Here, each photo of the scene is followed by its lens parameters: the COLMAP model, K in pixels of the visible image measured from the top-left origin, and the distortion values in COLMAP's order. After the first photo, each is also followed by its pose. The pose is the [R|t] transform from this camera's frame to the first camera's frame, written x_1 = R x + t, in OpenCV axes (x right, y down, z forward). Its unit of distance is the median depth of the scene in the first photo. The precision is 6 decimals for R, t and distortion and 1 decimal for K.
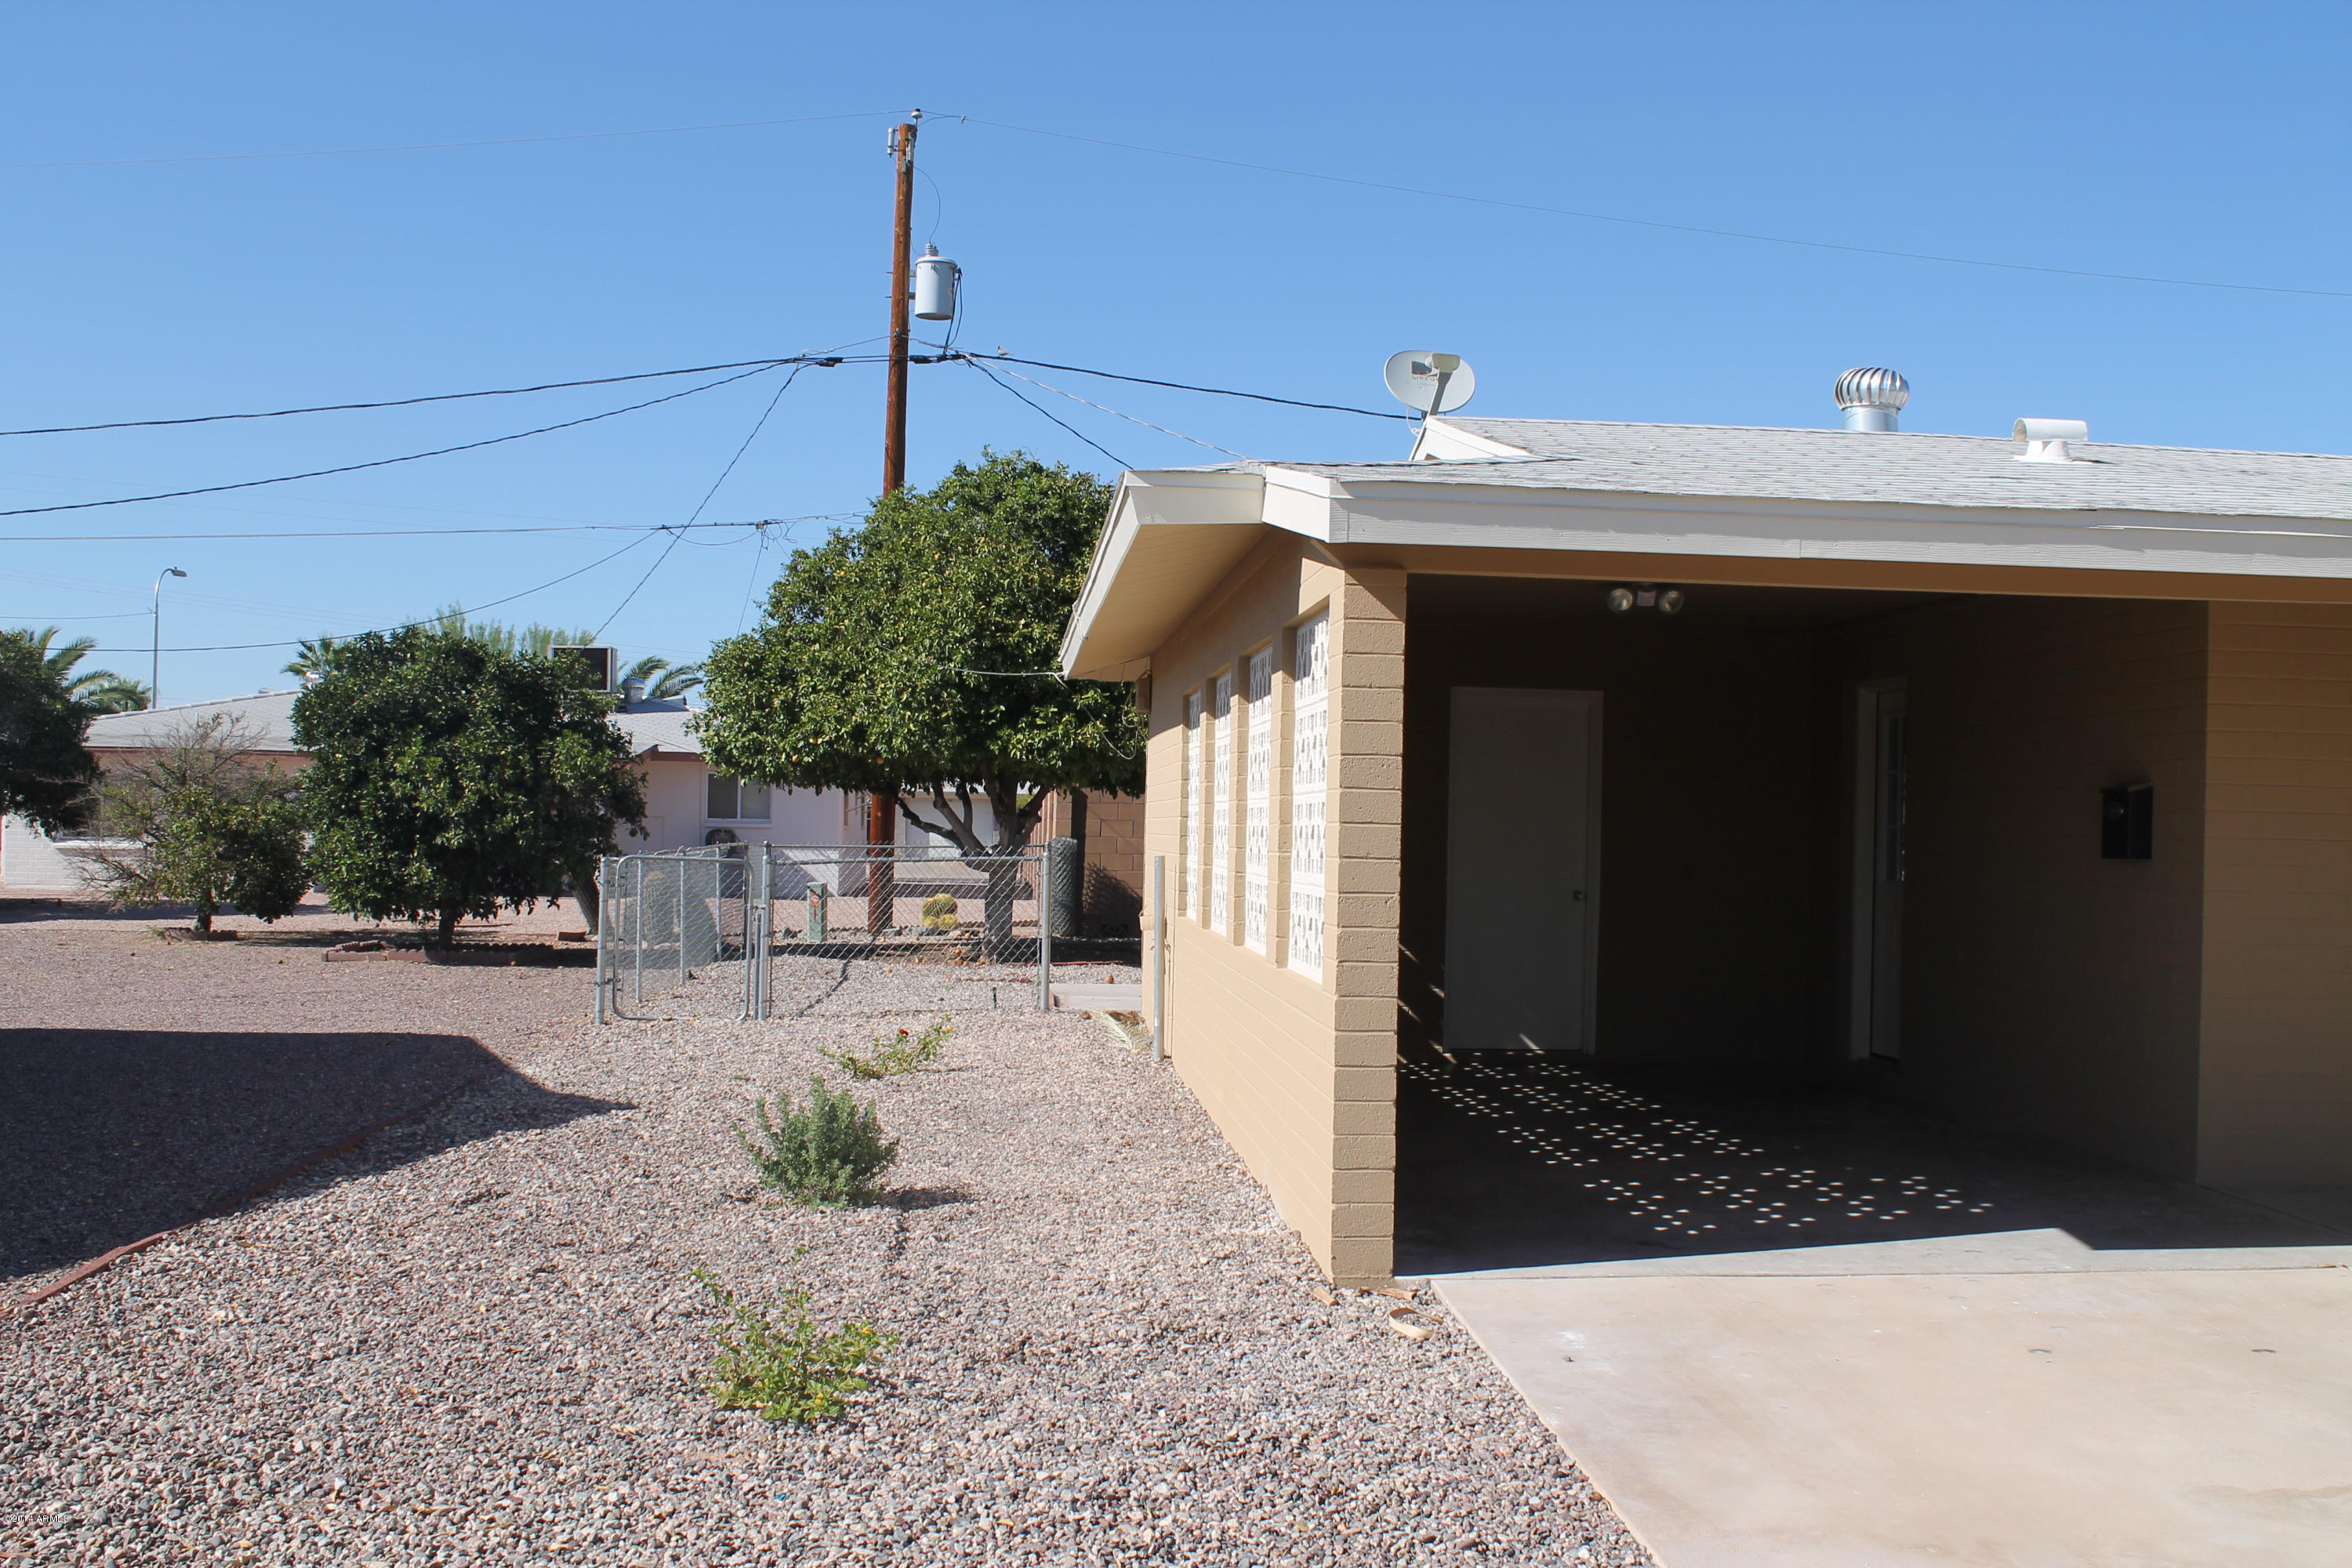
lens RADIAL K [[2322.3, 0, 1176.0], [0, 2322.3, 784.0], [0, 0, 1]] dist [-0.130192, 0.138688]
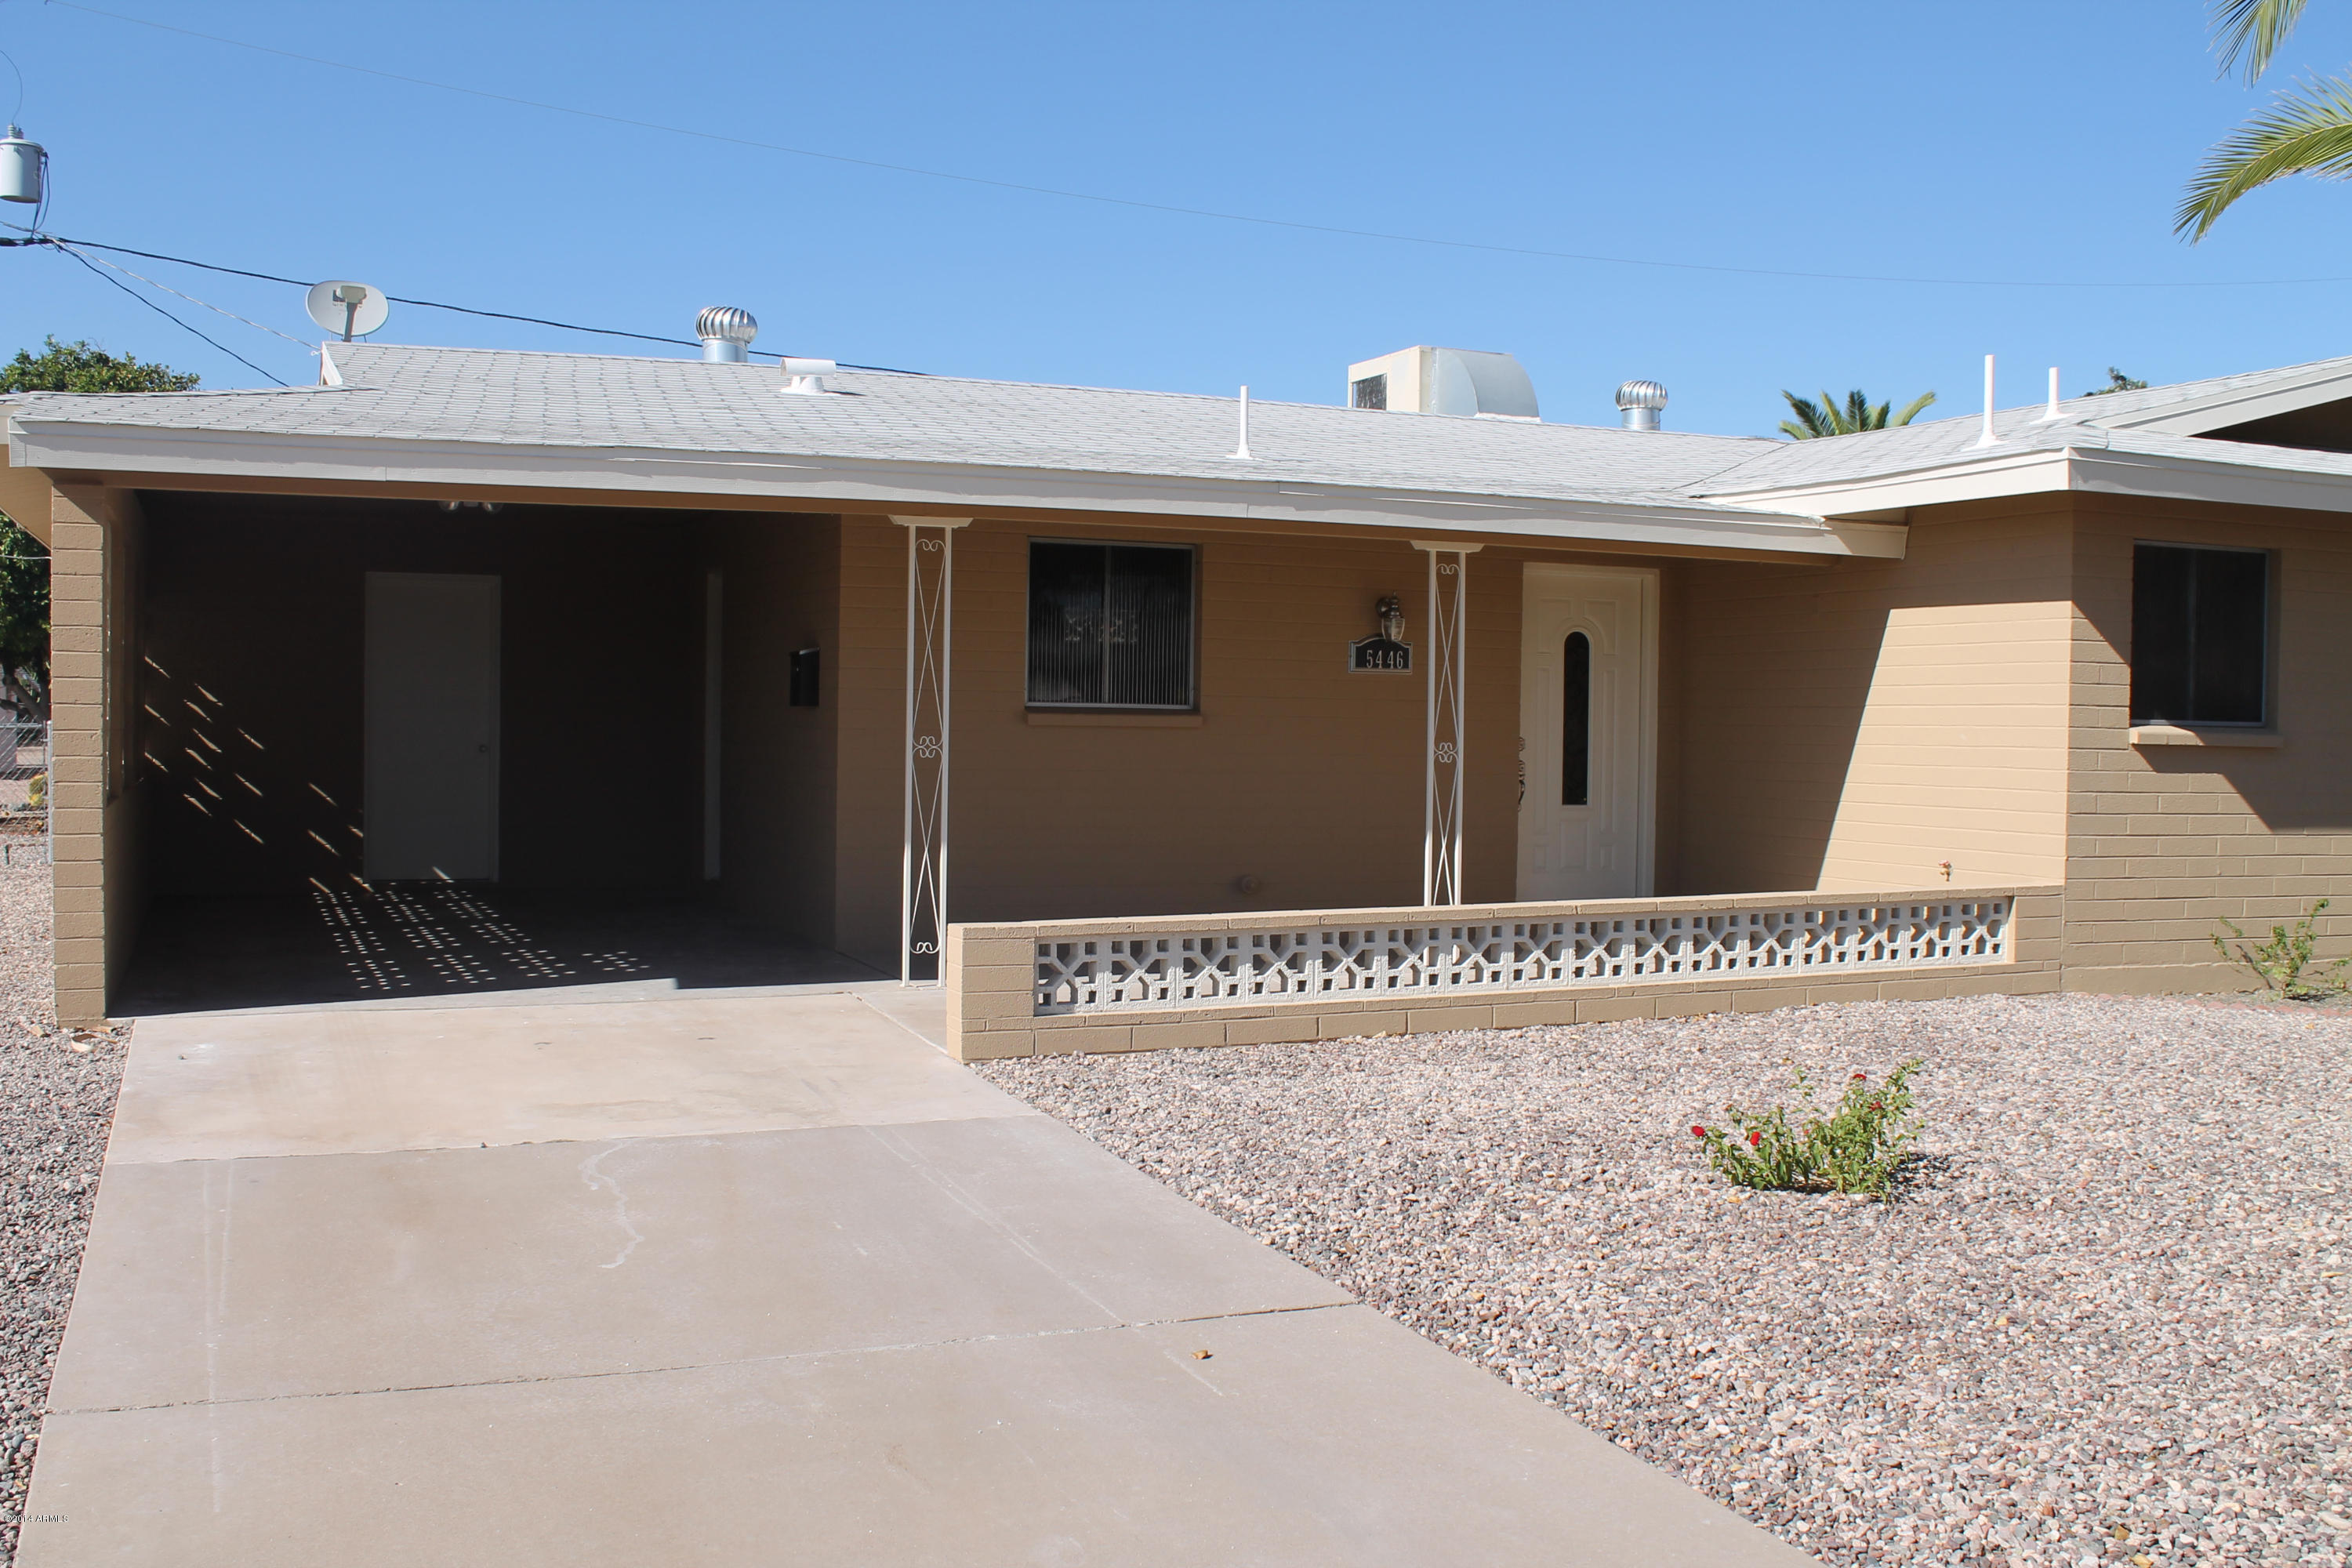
lens RADIAL K [[2322.3, 0, 1176.0], [0, 2322.3, 784.0], [0, 0, 1]] dist [-0.130192, 0.138688]
pose [[0.951678, -0.019517, 0.306477, 0.154710], [0.003851, 0.998658, 0.051640, 0.007194], [-0.307074, -0.047964, 0.950476, -0.233820]]
